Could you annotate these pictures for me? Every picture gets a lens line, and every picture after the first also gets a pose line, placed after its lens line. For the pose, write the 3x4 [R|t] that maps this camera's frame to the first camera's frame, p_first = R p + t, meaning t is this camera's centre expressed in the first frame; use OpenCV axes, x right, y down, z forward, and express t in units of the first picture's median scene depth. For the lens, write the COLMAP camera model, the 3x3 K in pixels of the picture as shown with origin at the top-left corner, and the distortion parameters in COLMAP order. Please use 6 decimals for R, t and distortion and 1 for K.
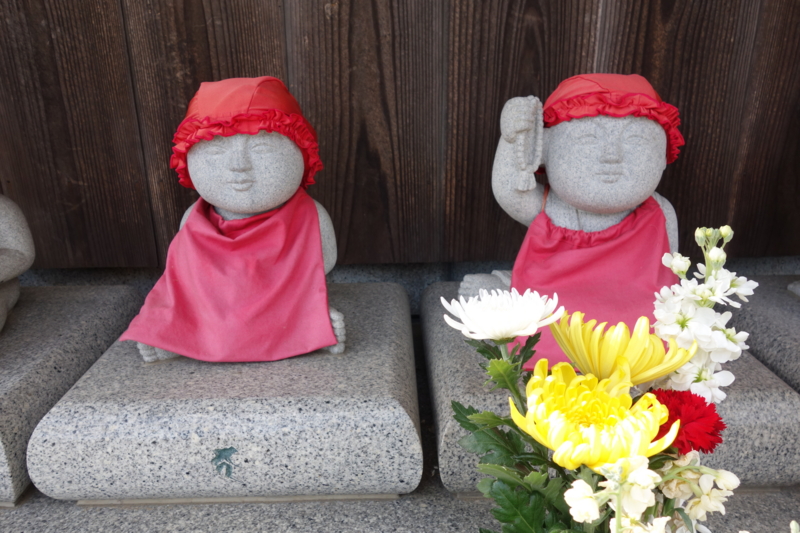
lens RADIAL K [[629.4, 0, 398.1], [0, 629.4, 263.6], [0, 0, 1]] dist [0.008796, 0.001749]
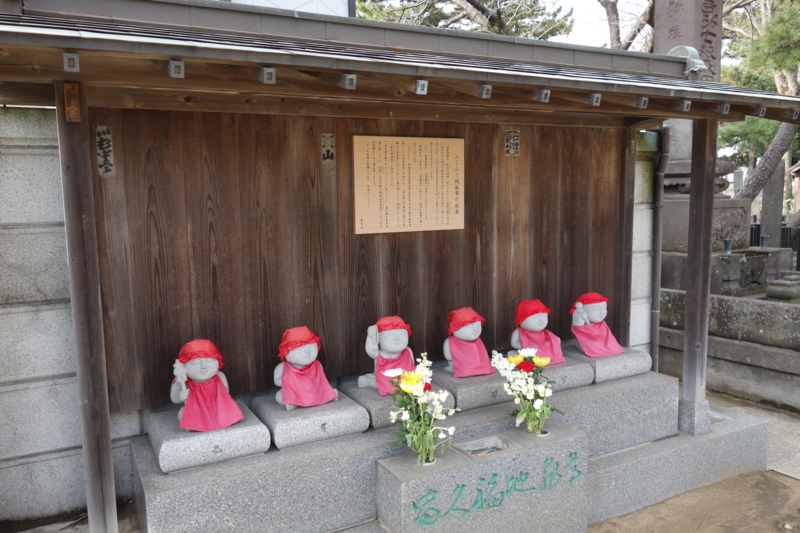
lens RADIAL K [[629.4, 0, 400.8], [0, 629.4, 265.0], [0, 0, 1]] dist [0.008796, 0.001749]
pose [[0.892019, -0.055600, 0.448566, -1.338897], [0.160563, 0.966658, -0.199479, 0.169312], [-0.422519, 0.249963, 0.871204, -2.481387]]
